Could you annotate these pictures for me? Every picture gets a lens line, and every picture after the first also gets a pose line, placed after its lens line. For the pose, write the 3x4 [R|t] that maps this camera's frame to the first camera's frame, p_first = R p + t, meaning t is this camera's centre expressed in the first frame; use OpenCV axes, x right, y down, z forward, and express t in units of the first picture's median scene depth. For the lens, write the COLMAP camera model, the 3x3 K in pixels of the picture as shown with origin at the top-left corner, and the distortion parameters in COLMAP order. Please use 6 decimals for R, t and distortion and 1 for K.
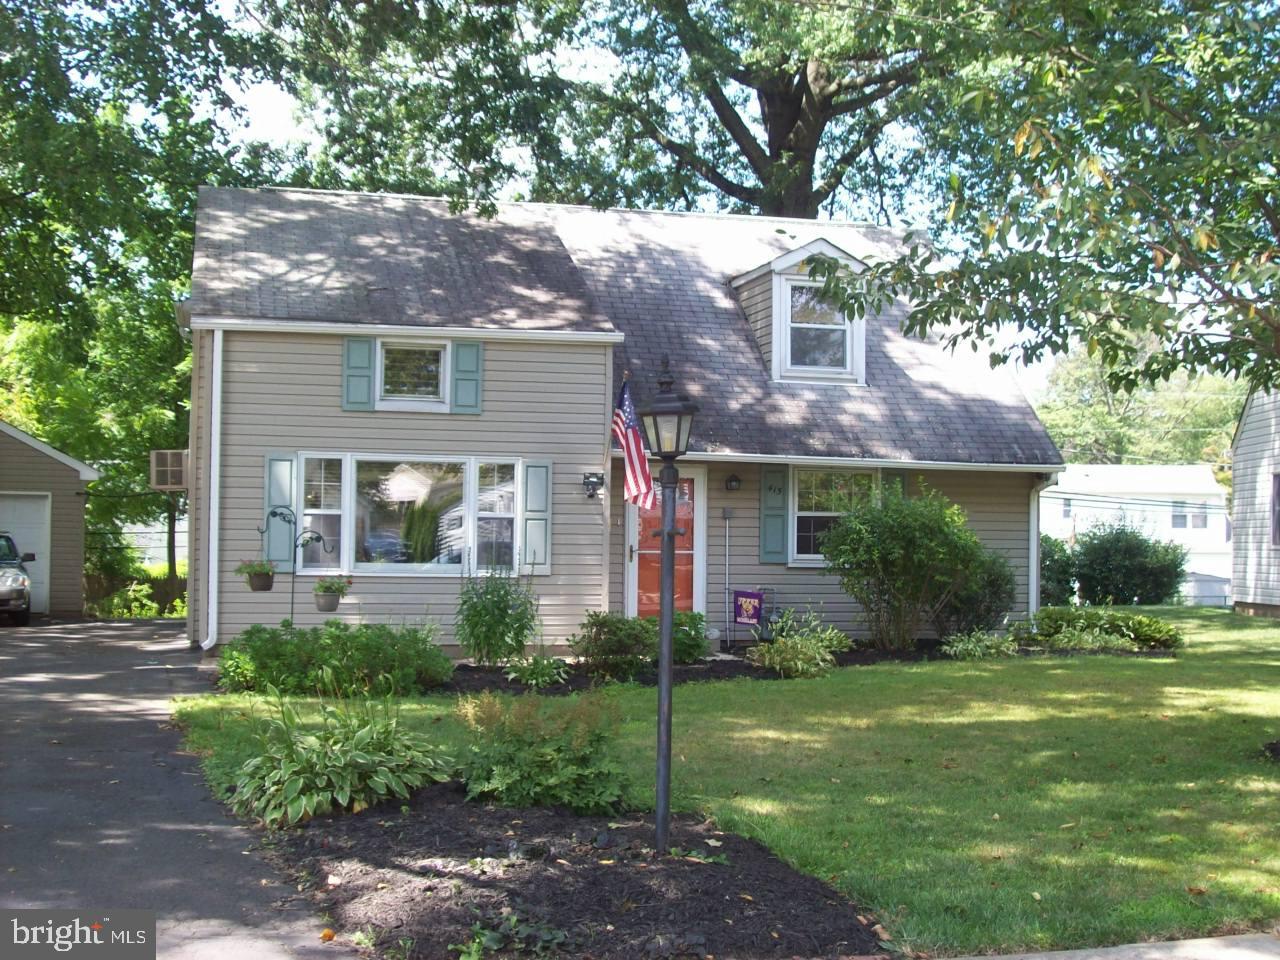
lens RADIAL K [[1689.5, 0, 639.6], [0, 1689.5, 483.4], [0, 0, 1]] dist [-0.152314, 0.000000]
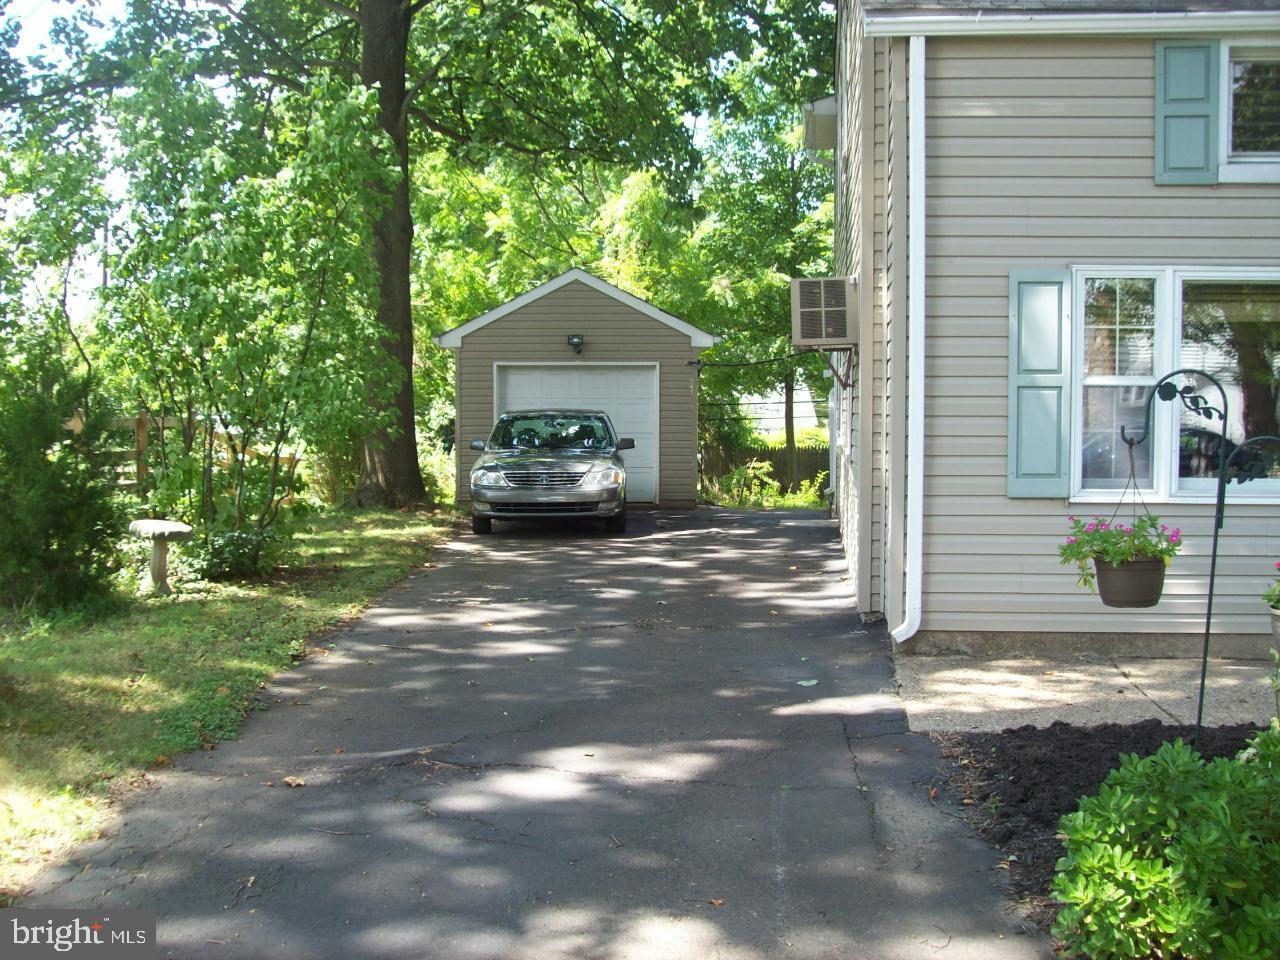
lens RADIAL K [[1376.9, 0, 638.6], [0, 1376.9, 480.3], [0, 0, 1]] dist [-0.091481, 0.000000]
pose [[0.930931, 0.007588, -0.365116, -0.097911], [0.025684, 0.995948, 0.086182, 0.004101], [0.364290, -0.089607, 0.926964, 0.311472]]
